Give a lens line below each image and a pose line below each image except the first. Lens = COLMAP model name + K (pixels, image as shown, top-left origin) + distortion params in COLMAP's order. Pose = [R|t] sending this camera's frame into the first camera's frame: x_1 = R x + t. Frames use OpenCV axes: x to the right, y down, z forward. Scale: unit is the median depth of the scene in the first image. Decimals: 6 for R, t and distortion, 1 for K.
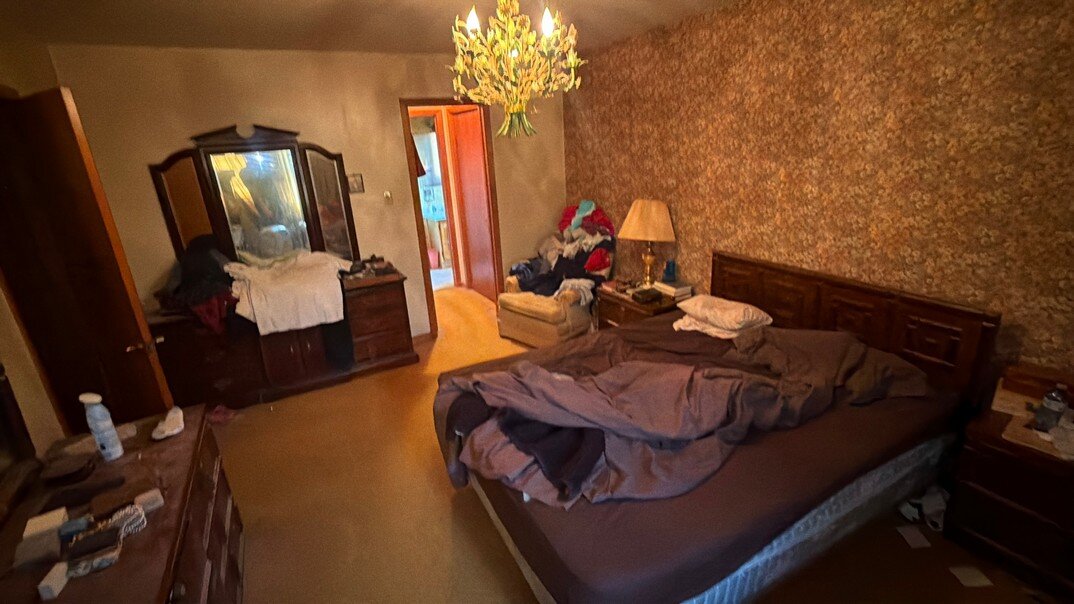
lens RADIAL K [[484.7, 0, 534.9], [0, 484.7, 304.3], [0, 0, 1]] dist [-0.001541, -0.000066]
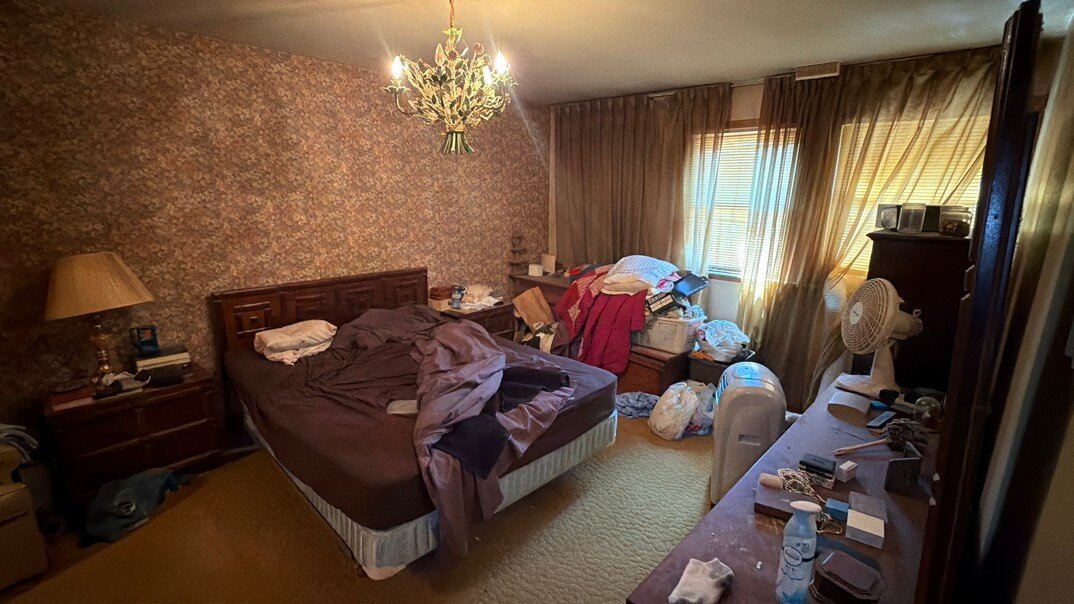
lens RADIAL K [[484.7, 0, 534.5], [0, 484.7, 304.1], [0, 0, 1]] dist [-0.001541, -0.000066]
pose [[-0.316976, -0.168912, 0.933271, -0.763805], [0.317001, 0.908553, 0.272105, -0.171586], [-0.893888, 0.382099, -0.234445, 0.784943]]
